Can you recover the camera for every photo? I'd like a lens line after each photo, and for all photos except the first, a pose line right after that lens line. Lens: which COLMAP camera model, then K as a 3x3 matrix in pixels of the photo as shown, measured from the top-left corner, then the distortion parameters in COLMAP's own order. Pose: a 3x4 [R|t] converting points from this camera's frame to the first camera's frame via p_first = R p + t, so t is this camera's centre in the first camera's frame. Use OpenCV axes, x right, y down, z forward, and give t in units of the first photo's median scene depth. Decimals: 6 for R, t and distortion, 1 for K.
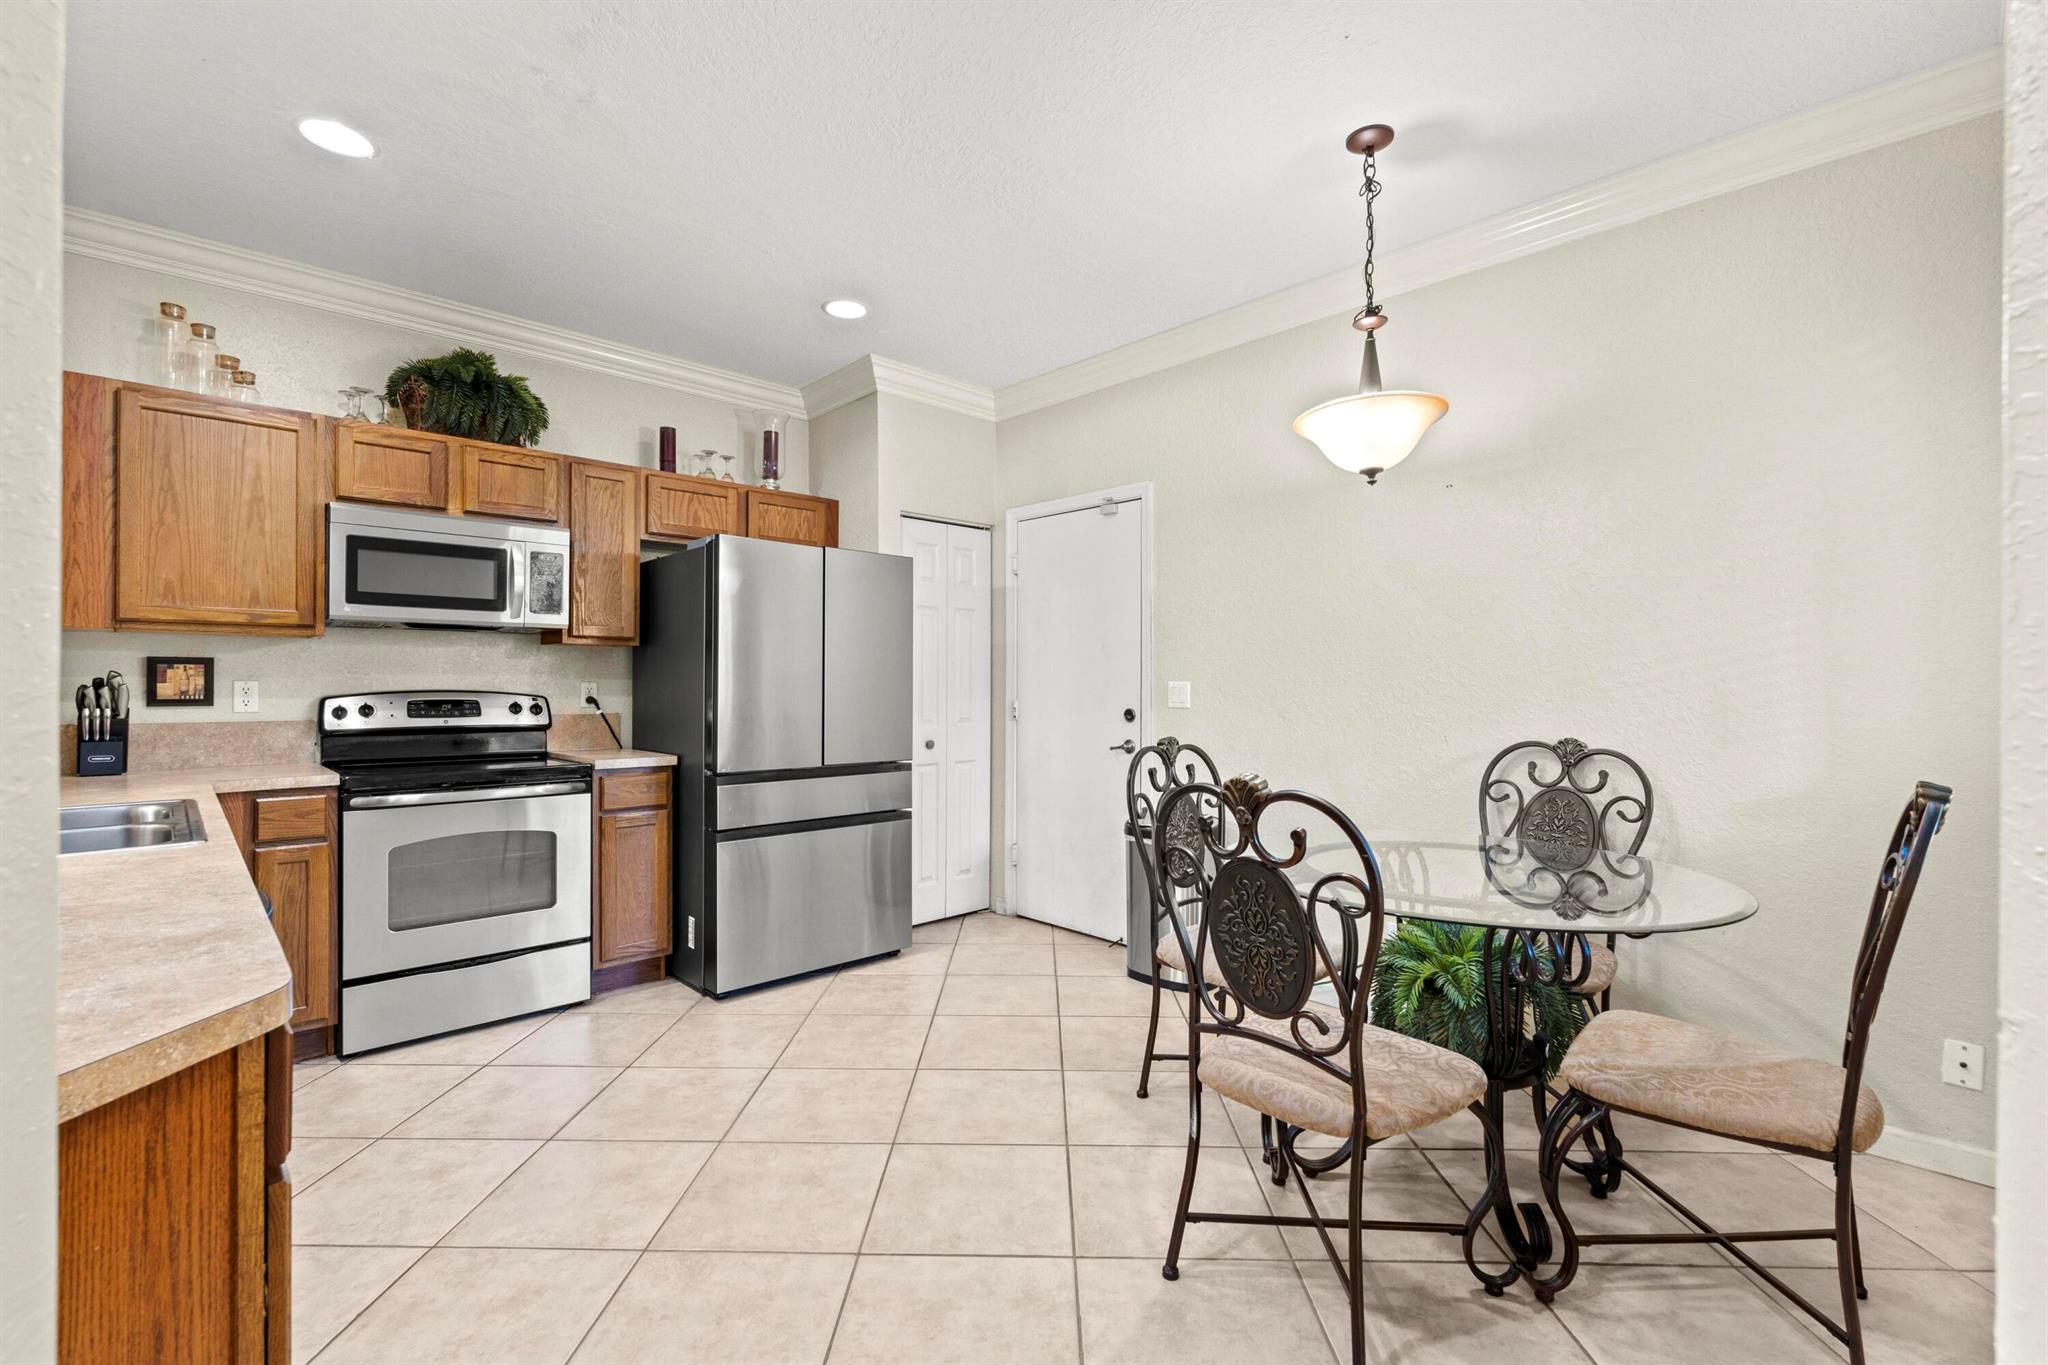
lens RADIAL K [[906.4, 0, 1024.0], [0, 906.4, 682.5], [0, 0, 1]] dist [0.001743, 0.001171]
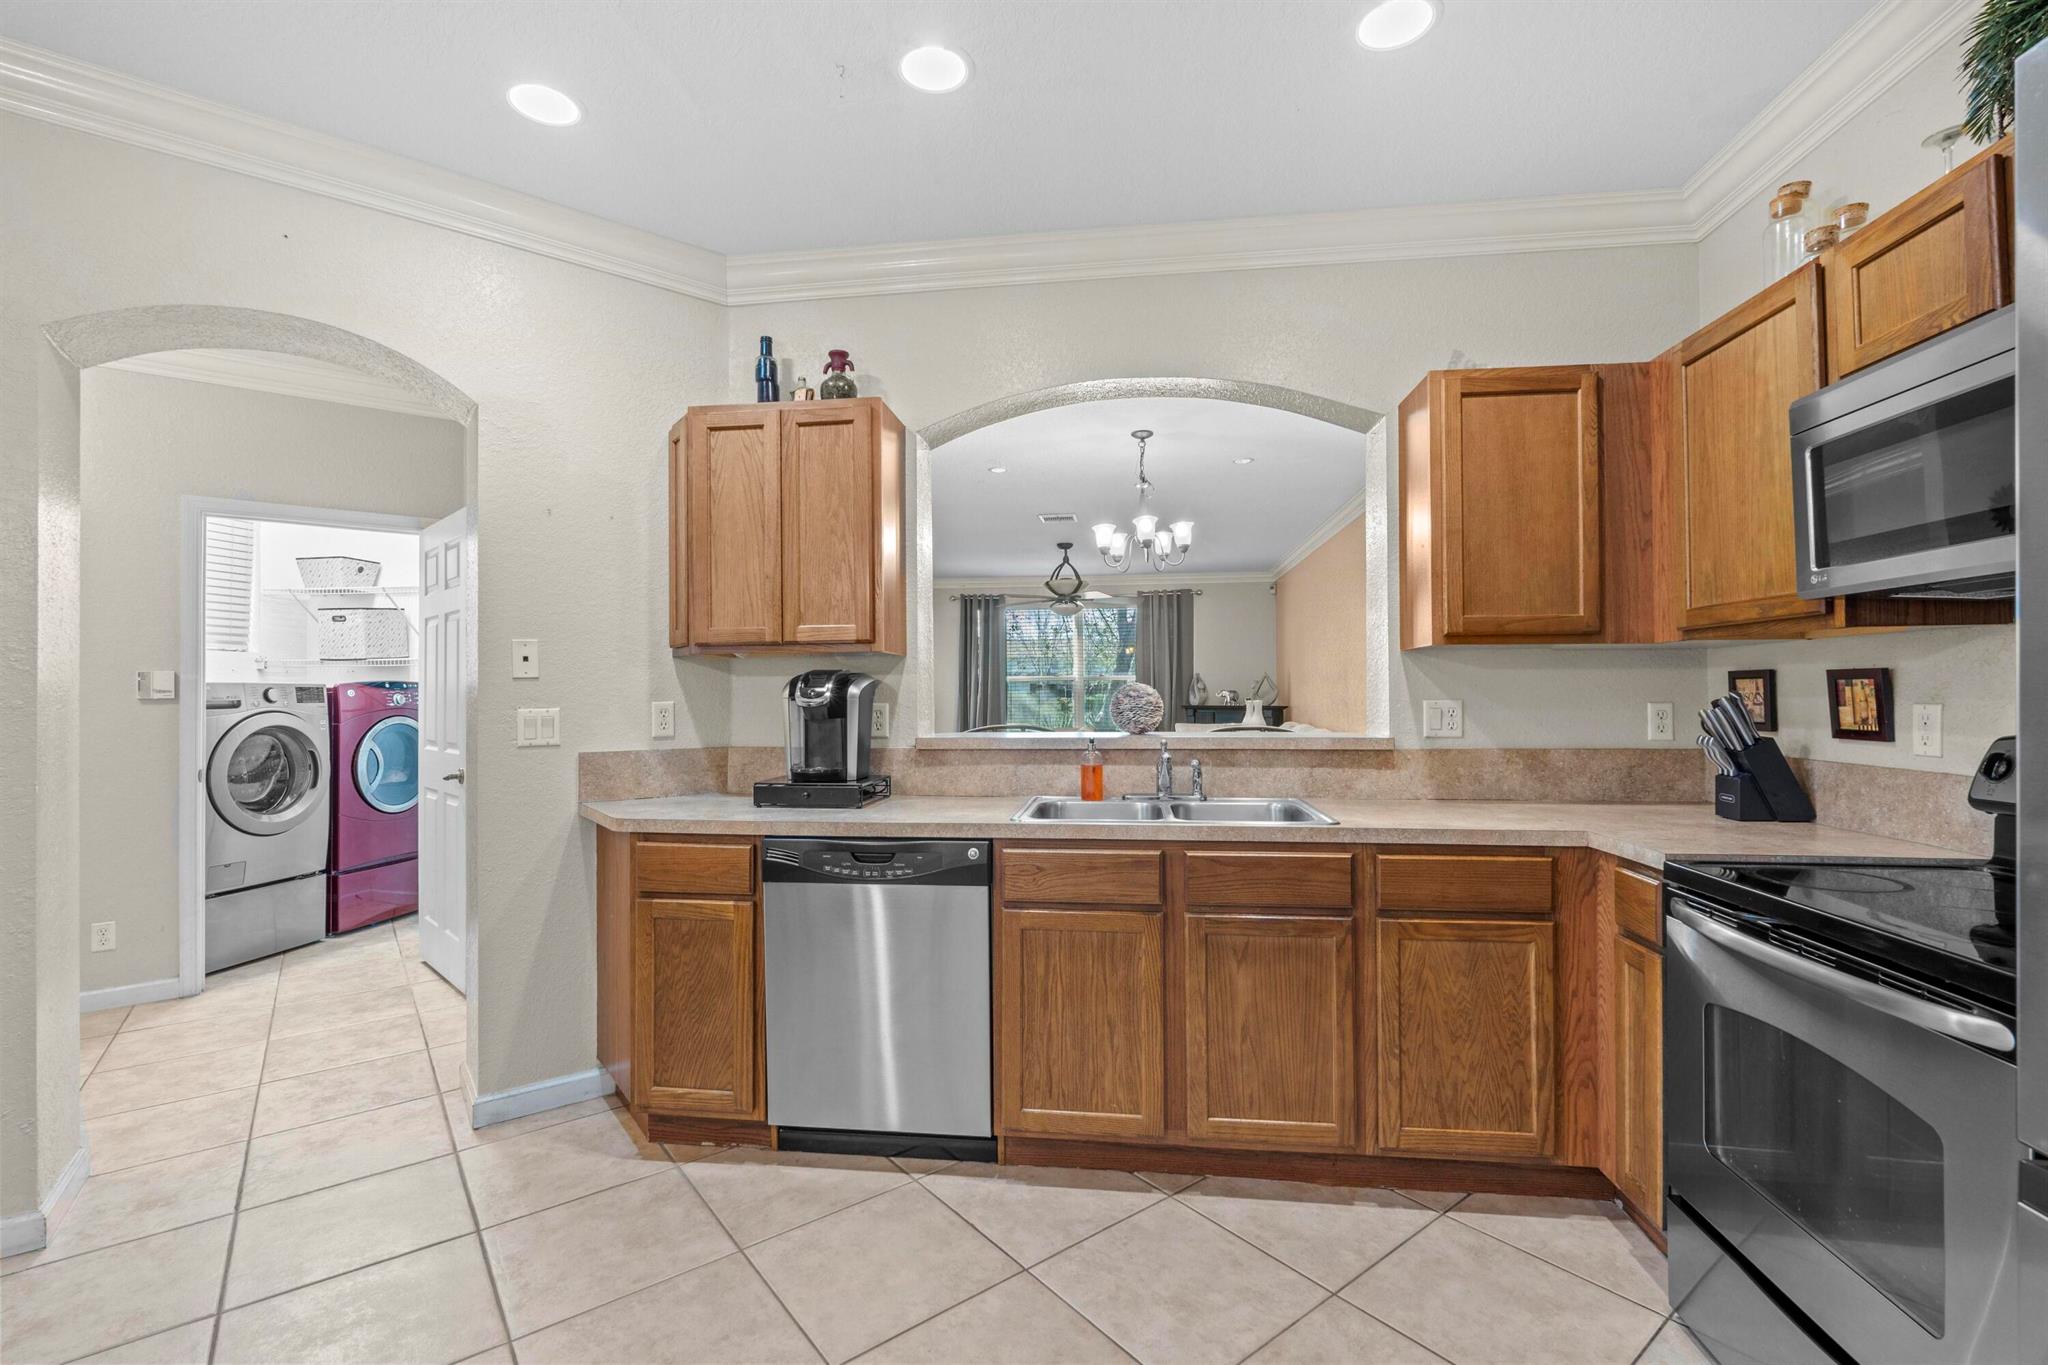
lens RADIAL K [[906.4, 0, 1024.0], [0, 906.4, 682.5], [0, 0, 1]] dist [0.001743, 0.001171]
pose [[-0.782881, -0.003143, -0.622163, -0.007288], [0.007190, 0.999875, -0.014099, -0.011369], [0.622129, -0.015511, -0.782761, 1.034961]]
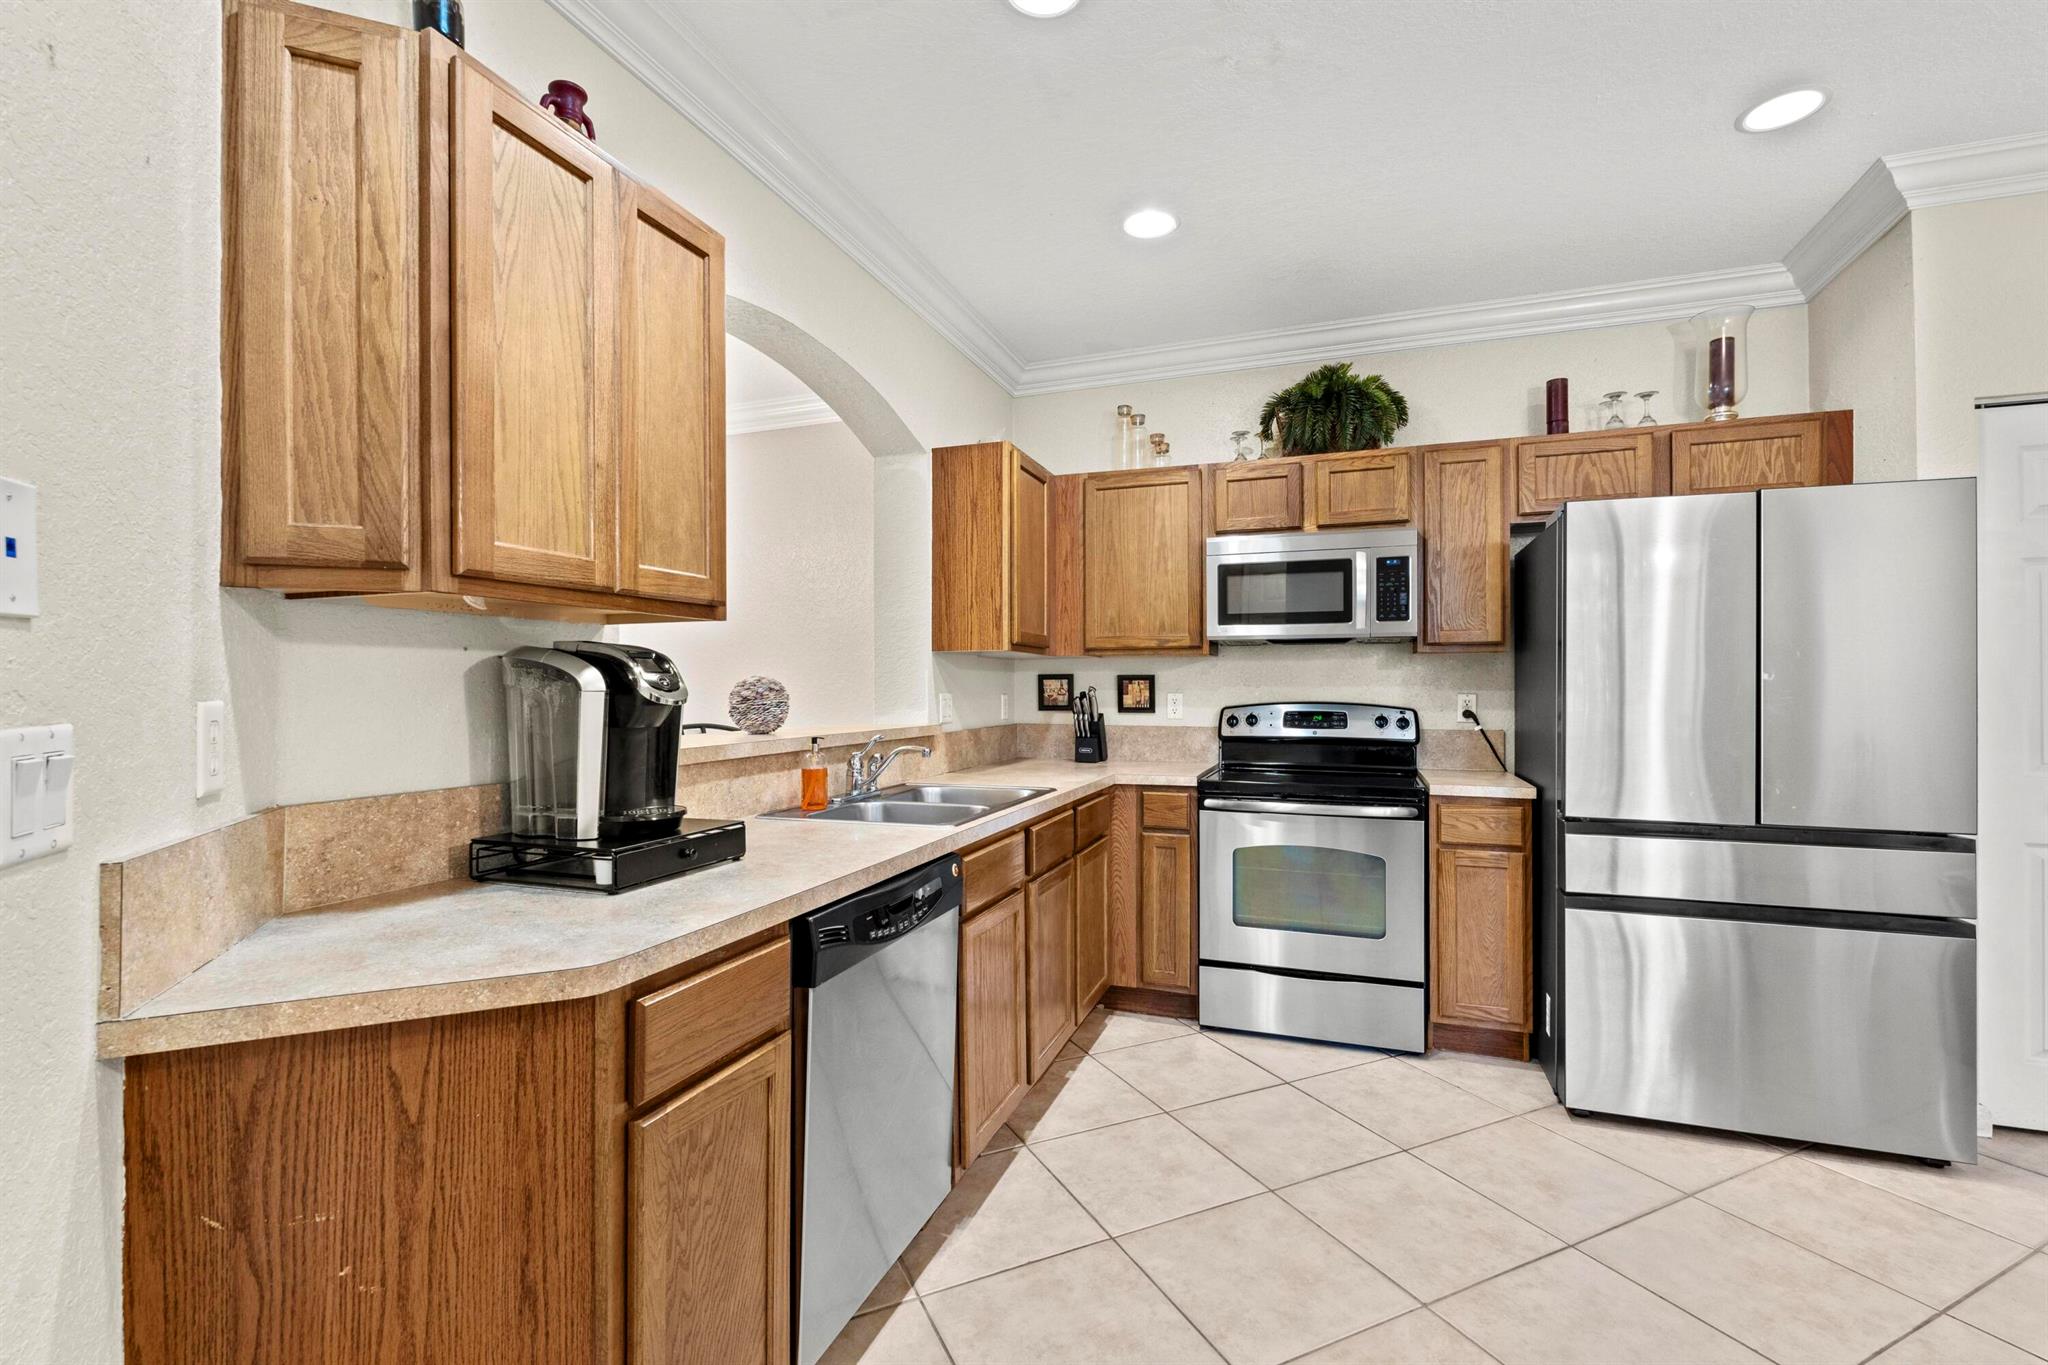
lens RADIAL K [[906.4, 0, 1024.0], [0, 906.4, 682.5], [0, 0, 1]] dist [0.001743, 0.001171]
pose [[0.440739, -0.005026, -0.897621, 0.147334], [0.004480, 0.999984, -0.003399, -0.012196], [0.897624, -0.002523, 0.440754, 0.258199]]
